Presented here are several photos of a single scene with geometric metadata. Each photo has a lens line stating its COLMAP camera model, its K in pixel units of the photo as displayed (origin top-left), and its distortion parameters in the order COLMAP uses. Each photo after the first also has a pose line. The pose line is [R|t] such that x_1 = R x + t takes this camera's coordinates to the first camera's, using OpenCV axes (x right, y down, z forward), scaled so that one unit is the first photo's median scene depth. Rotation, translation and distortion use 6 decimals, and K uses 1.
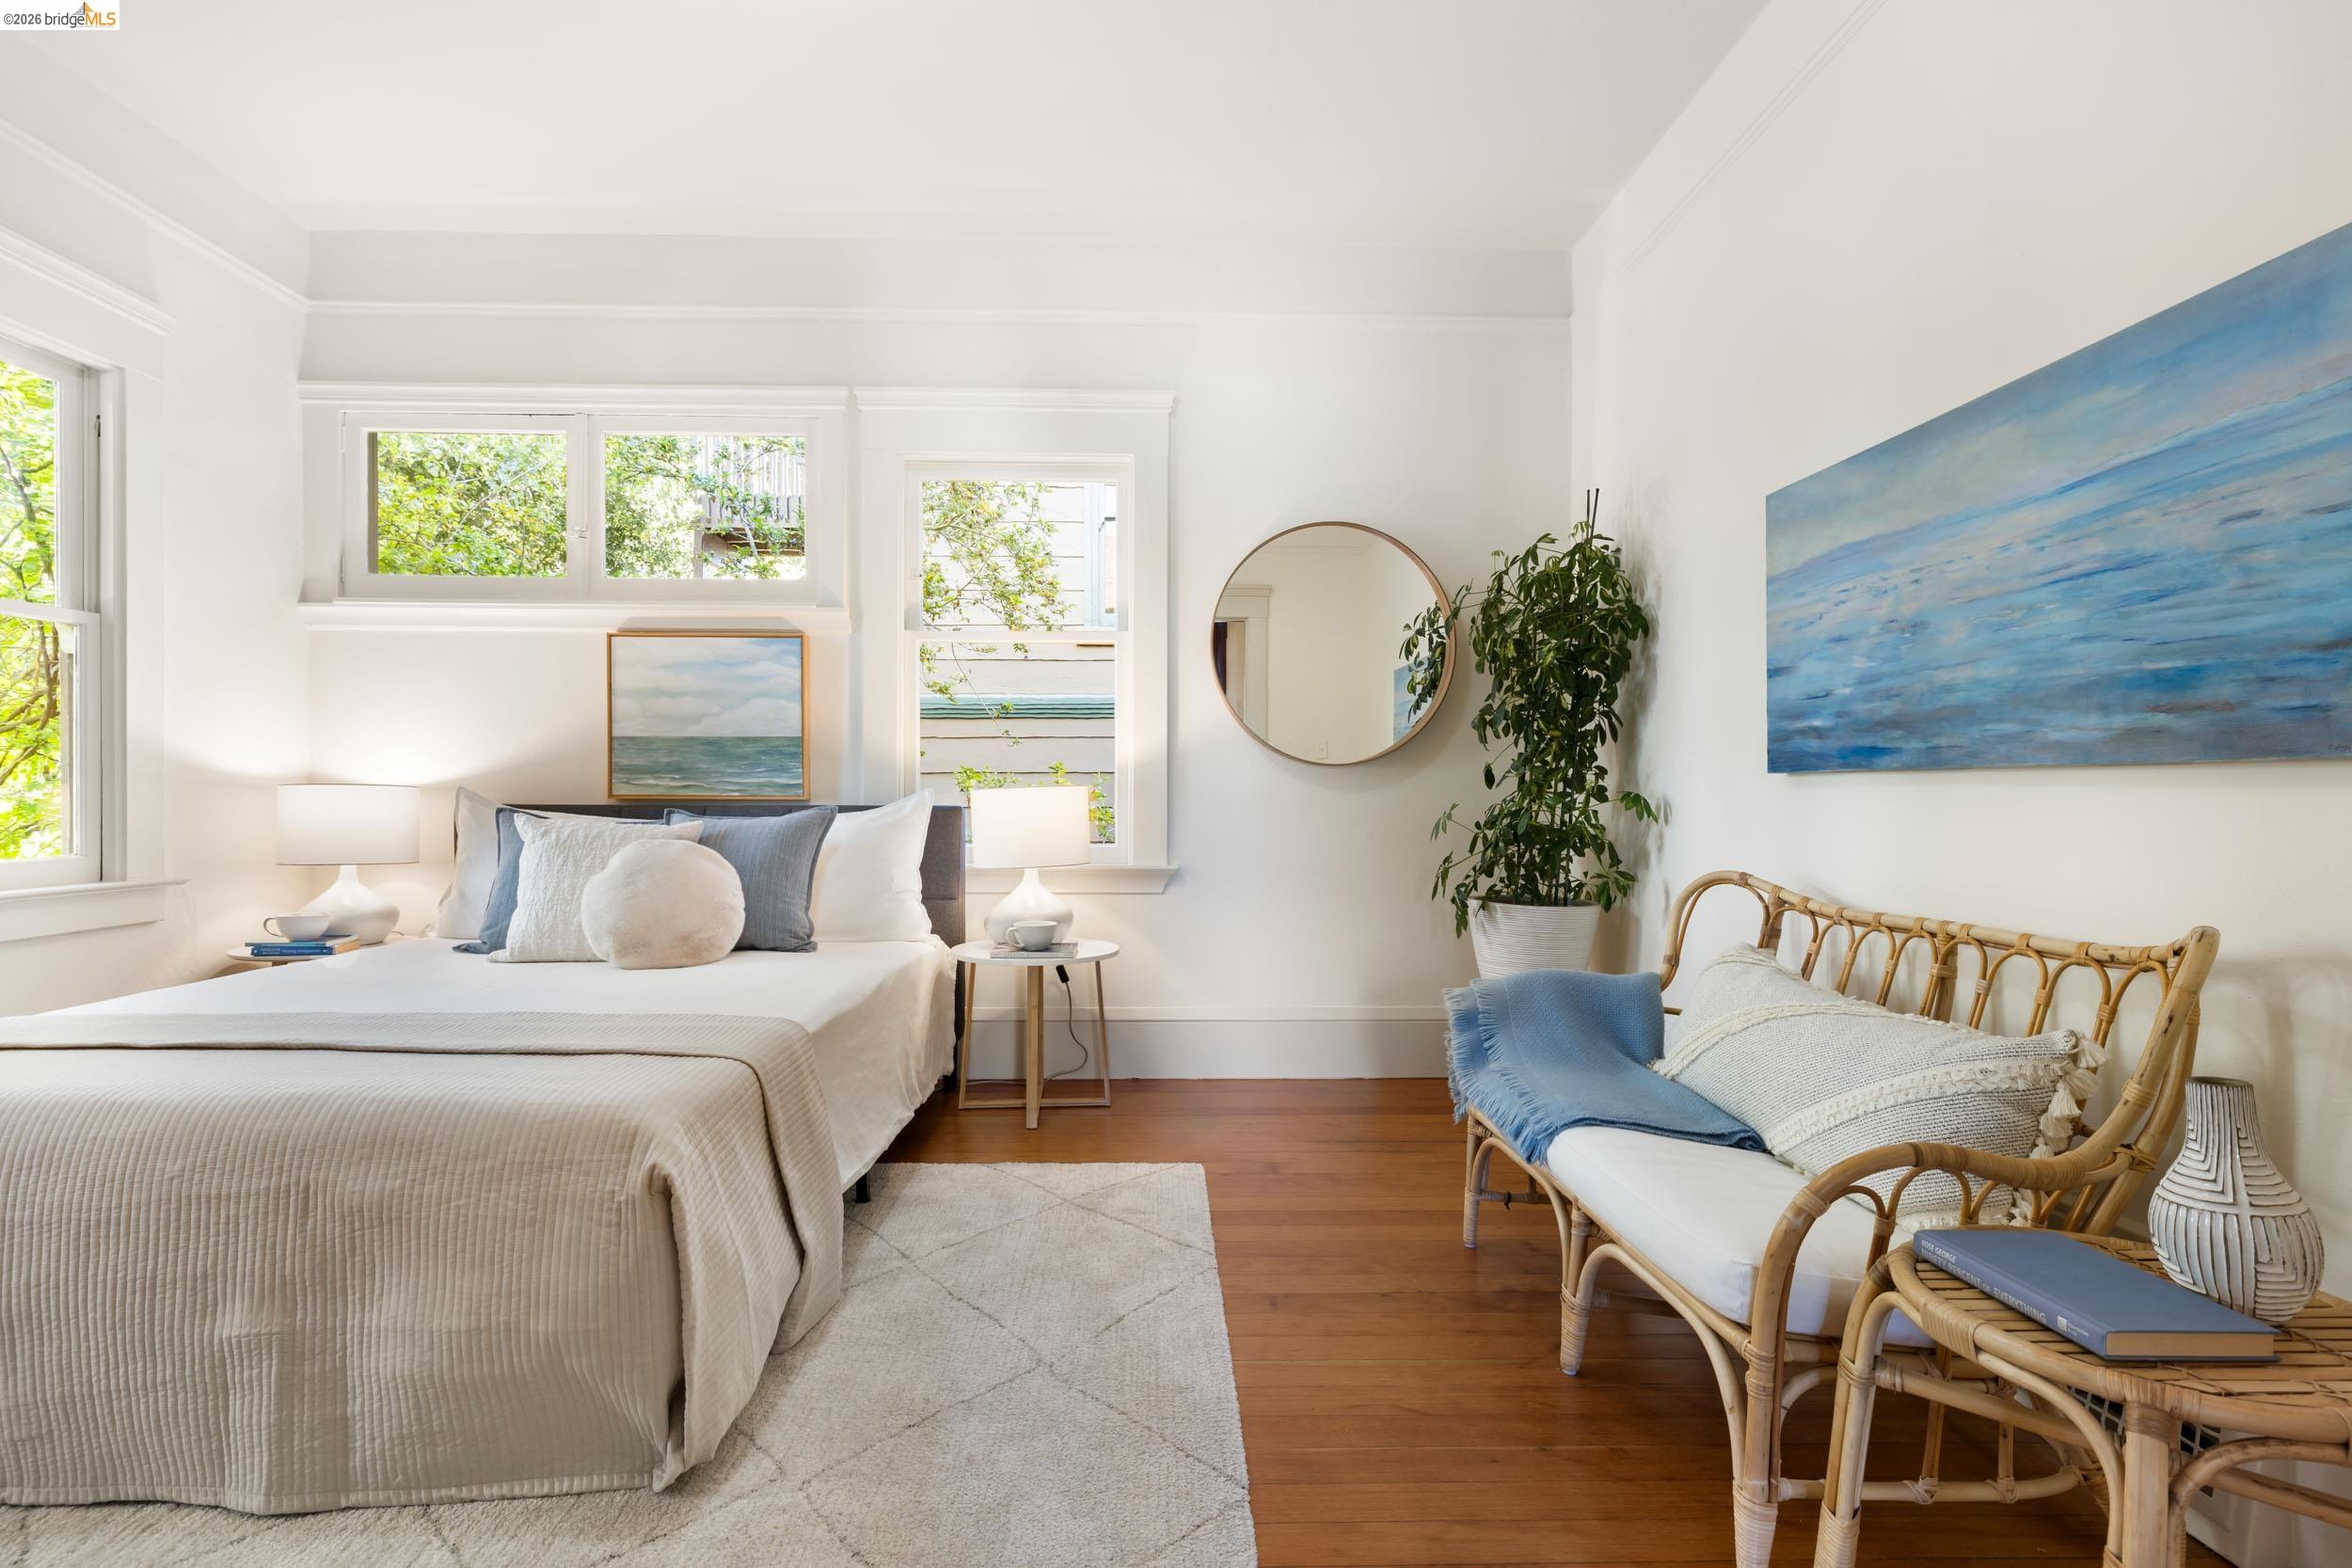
lens RADIAL K [[1161.9, 0, 1169.9], [0, 1161.9, 795.4], [0, 0, 1]] dist [-0.001554, 0.000687]
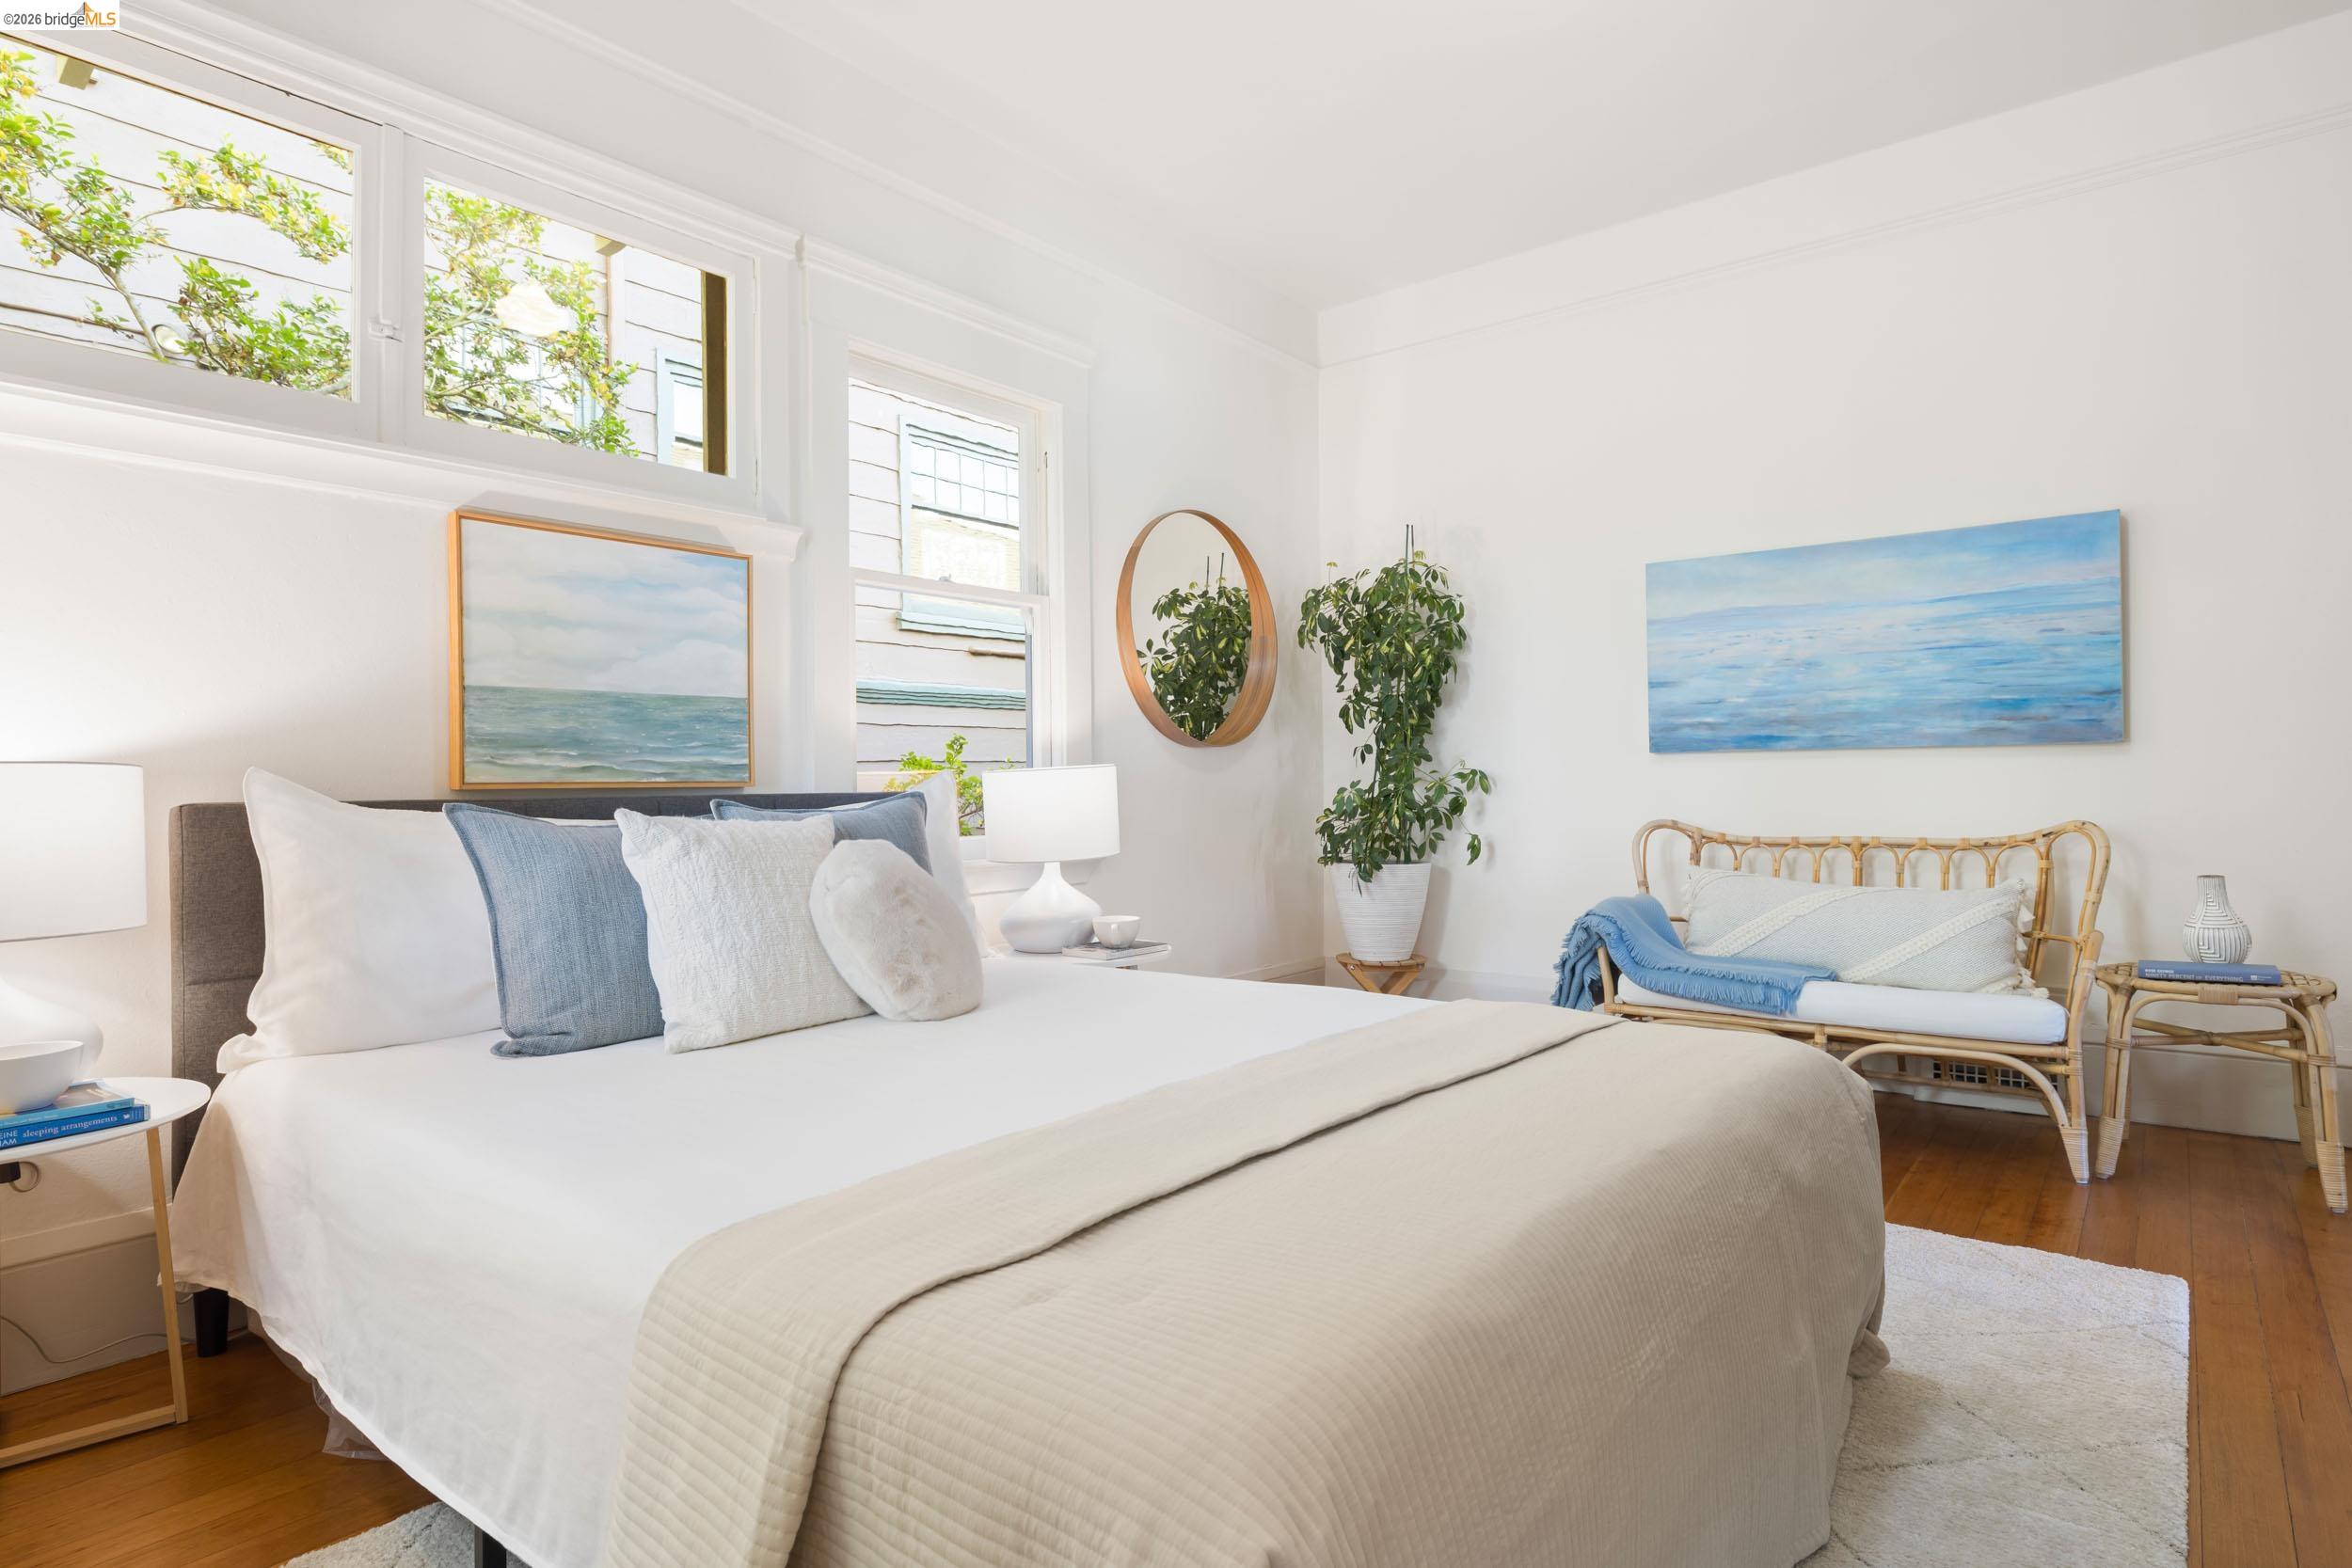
lens RADIAL K [[1288.2, 0, 1175.5], [0, 1288.2, 769.4], [0, 0, 1]] dist [-0.002968, -0.000089]
pose [[0.631748, -0.002257, 0.775170, -1.324426], [0.017146, 0.999792, -0.011062, 0.010804], [-0.774984, 0.020280, 0.631656, 0.518427]]
